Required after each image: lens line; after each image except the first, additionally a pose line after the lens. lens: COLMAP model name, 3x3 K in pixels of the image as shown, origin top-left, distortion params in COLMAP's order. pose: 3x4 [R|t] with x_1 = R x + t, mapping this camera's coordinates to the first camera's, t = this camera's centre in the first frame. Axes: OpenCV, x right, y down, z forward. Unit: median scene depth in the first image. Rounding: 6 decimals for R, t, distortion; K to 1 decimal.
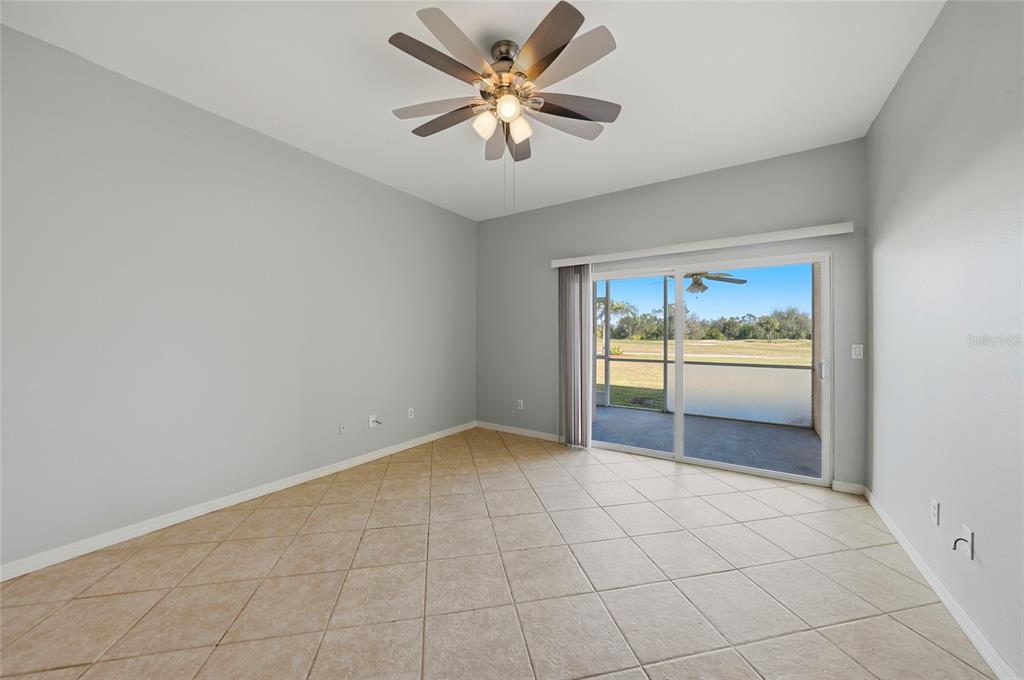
lens RADIAL K [[365.0, 0, 512.0], [0, 365.0, 340.0], [0, 0, 1]] dist [-0.002695, -0.000251]
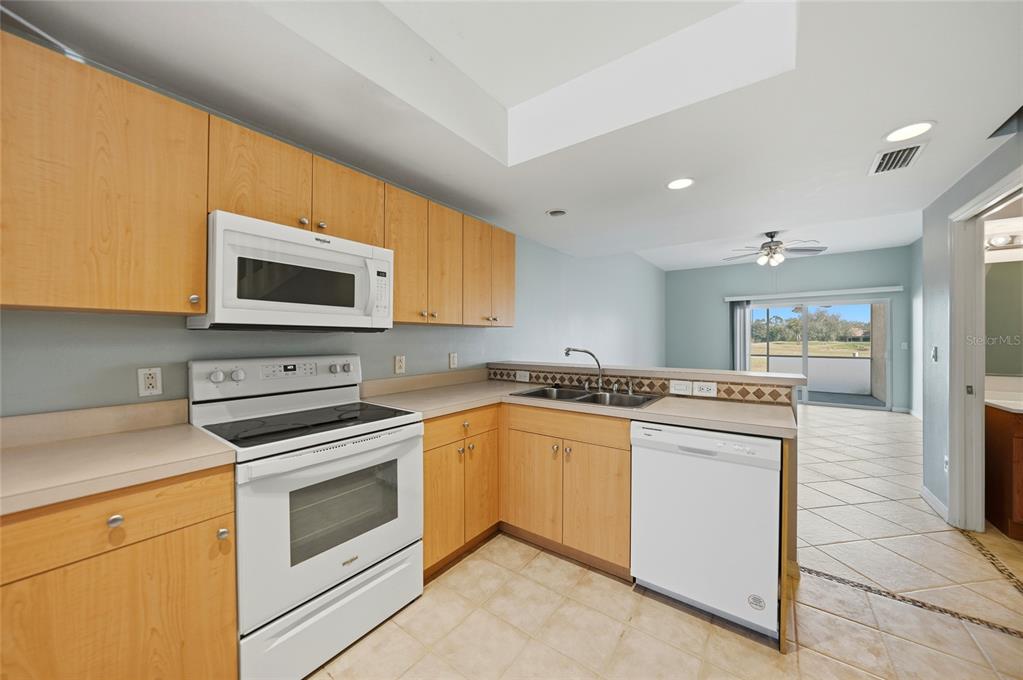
lens RADIAL K [[360.9, 0, 511.5], [0, 360.9, 340.0], [0, 0, 1]] dist [-0.000426, 0.000021]
pose [[0.998898, 0.000738, -0.046932, -0.711492], [-0.000959, 0.999989, -0.004694, 0.003746], [0.046928, 0.004734, 0.998887, -0.693600]]
